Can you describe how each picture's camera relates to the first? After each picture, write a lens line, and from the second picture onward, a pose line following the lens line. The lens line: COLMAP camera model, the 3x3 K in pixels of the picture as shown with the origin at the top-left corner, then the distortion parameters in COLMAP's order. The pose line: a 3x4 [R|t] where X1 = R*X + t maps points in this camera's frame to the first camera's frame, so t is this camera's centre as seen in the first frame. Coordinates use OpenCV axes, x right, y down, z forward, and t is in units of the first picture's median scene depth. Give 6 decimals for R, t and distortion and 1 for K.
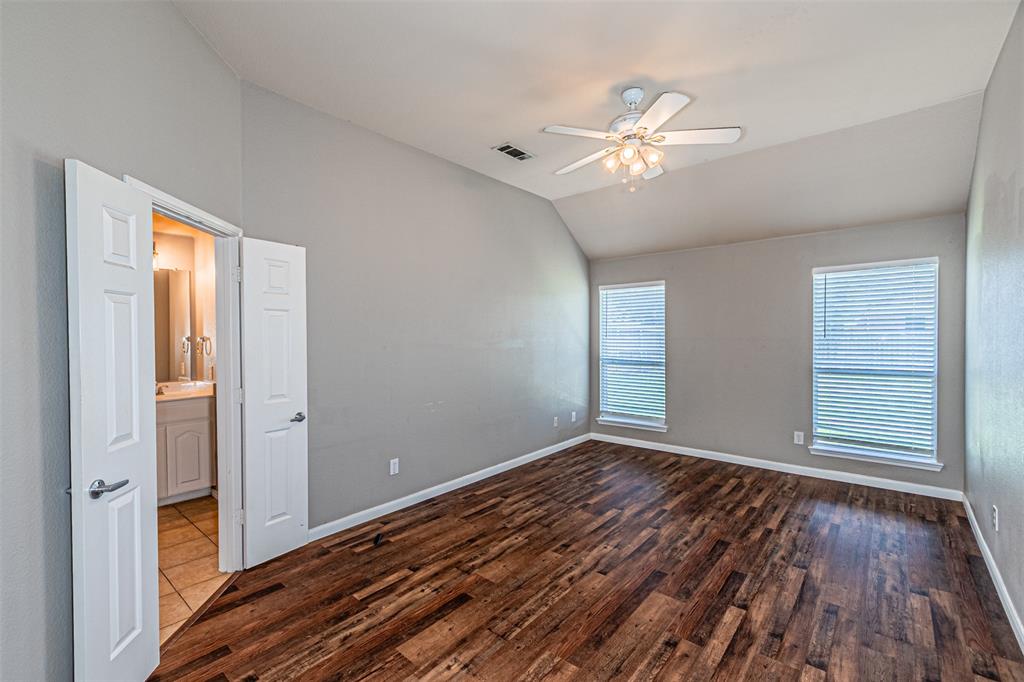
lens RADIAL K [[443.0, 0, 504.1], [0, 443.0, 340.4], [0, 0, 1]] dist [0.005037, -0.002368]
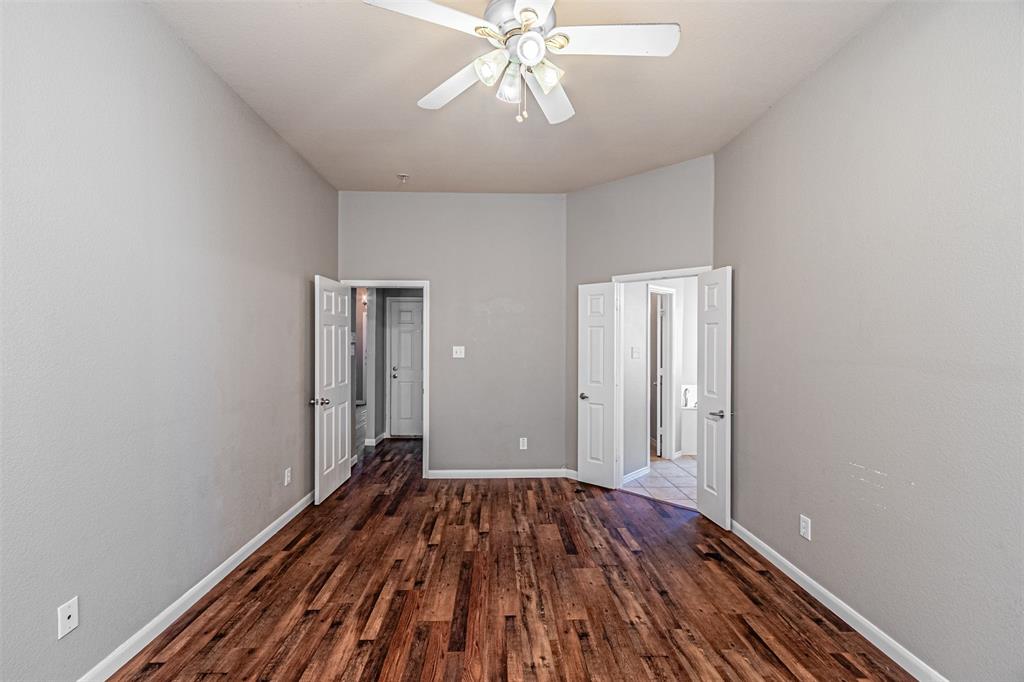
lens RADIAL K [[443.0, 0, 503.2], [0, 443.0, 339.8], [0, 0, 1]] dist [0.005037, -0.002368]
pose [[-0.742757, 0.002303, -0.669557, 0.889175], [-0.008192, 0.999888, 0.012527, -0.038957], [0.669511, 0.014790, -0.742655, 1.775588]]
